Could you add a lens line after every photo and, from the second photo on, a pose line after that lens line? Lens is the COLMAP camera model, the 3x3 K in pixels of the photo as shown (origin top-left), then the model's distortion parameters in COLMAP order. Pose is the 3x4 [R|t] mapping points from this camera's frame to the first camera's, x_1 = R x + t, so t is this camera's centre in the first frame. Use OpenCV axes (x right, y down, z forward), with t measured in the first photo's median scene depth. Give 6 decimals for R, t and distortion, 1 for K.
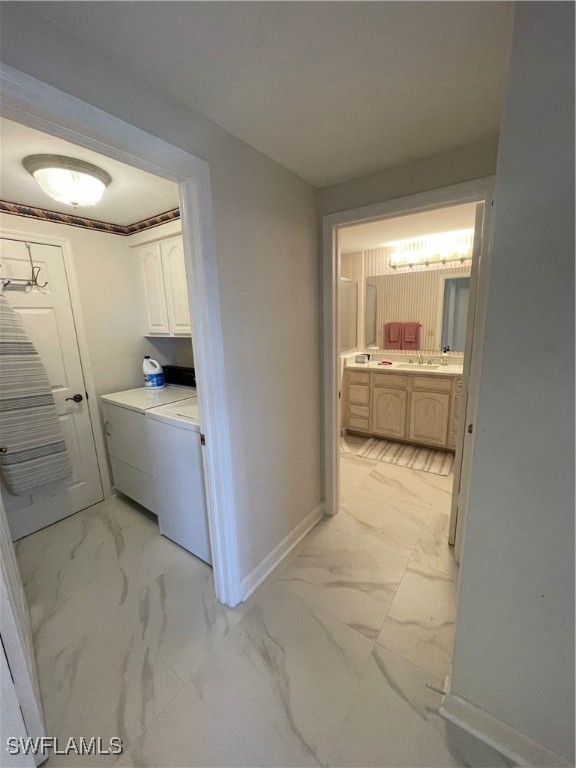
lens RADIAL K [[309.6, 0, 288.0], [0, 309.6, 384.0], [0, 0, 1]] dist [-0.000799, -0.000015]
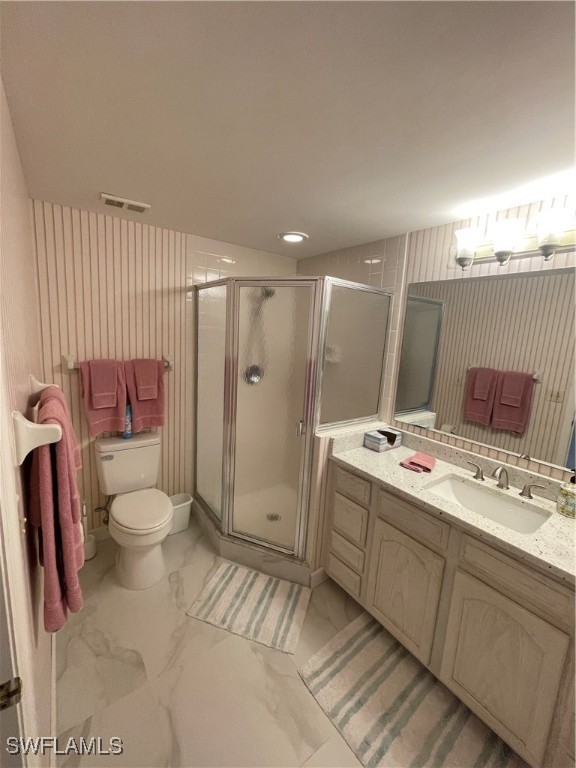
lens RADIAL K [[309.6, 0, 288.0], [0, 309.6, 384.0], [0, 0, 1]] dist [-0.000799, -0.000015]
pose [[0.943475, 0.136857, -0.301868, 0.259365], [-0.150161, 0.988434, -0.021197, -0.152149], [0.295476, 0.065328, 0.953114, 0.499023]]
